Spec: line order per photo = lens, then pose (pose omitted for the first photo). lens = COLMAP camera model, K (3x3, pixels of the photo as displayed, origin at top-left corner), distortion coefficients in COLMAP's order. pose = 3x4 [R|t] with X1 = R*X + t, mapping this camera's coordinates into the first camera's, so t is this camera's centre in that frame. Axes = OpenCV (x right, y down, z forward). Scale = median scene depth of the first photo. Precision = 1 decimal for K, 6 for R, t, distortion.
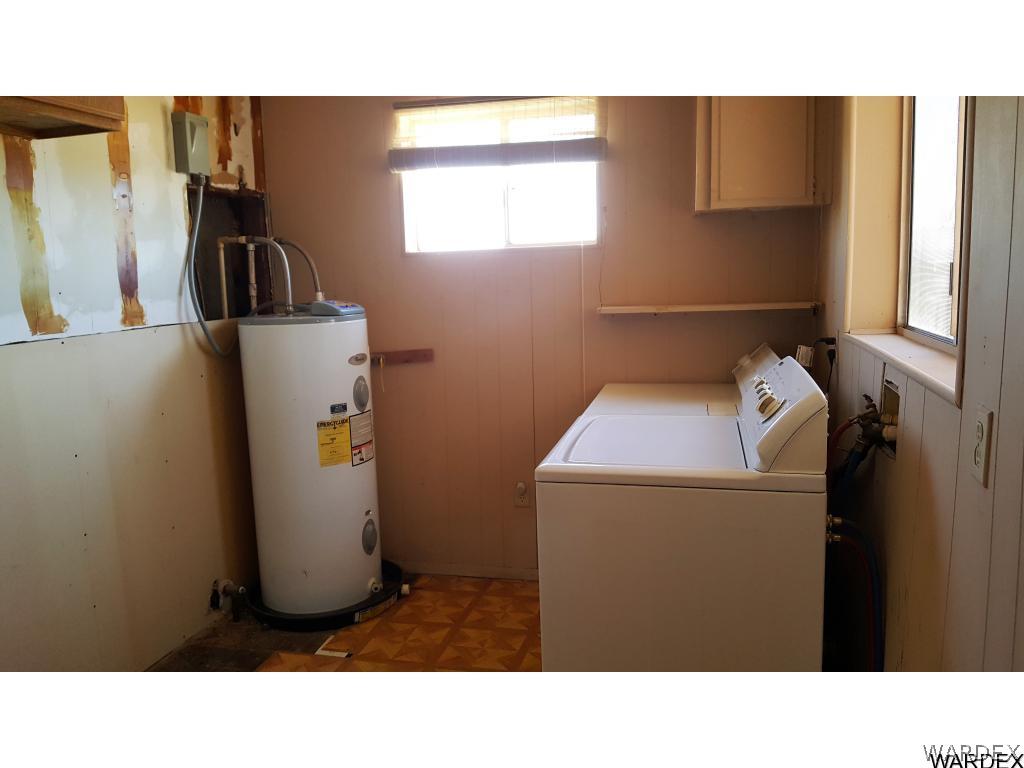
lens RADIAL K [[759.4, 0, 507.2], [0, 759.4, 386.4], [0, 0, 1]] dist [0.192101, -0.351835]
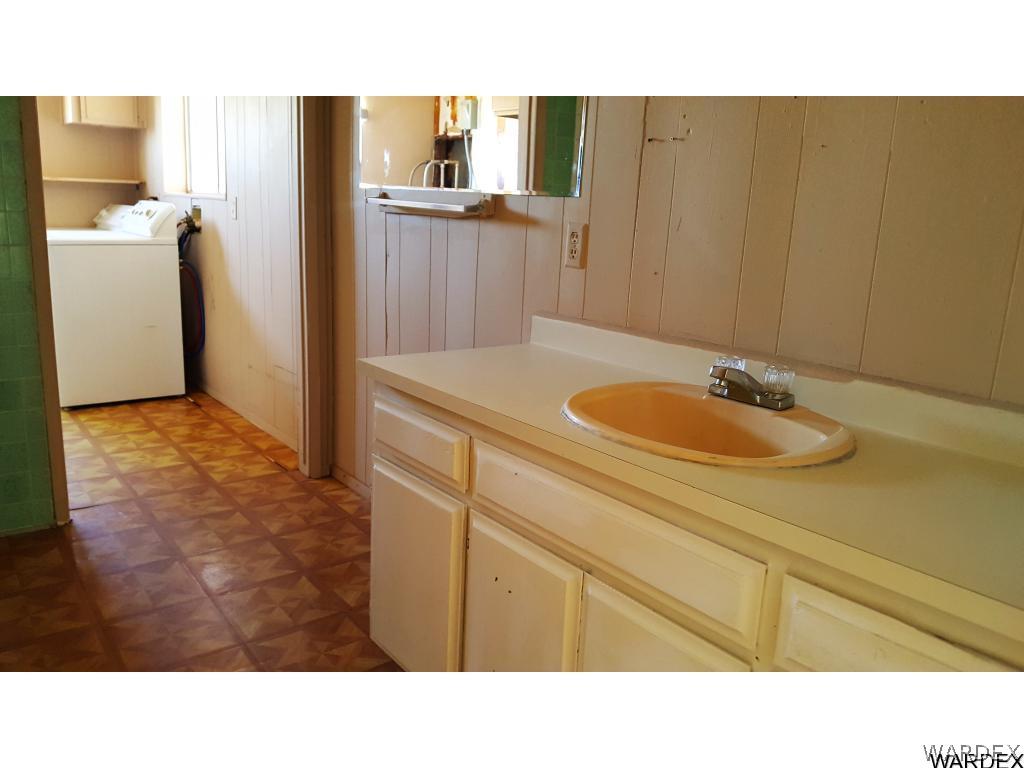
lens RADIAL K [[759.4, 0, 507.2], [0, 759.4, 386.4], [0, 0, 1]] dist [0.192101, -0.351835]
pose [[0.611377, -0.124265, 0.781522, -0.920558], [0.054373, 0.991856, 0.115173, 0.336564], [-0.789470, -0.027920, 0.613154, -1.337549]]
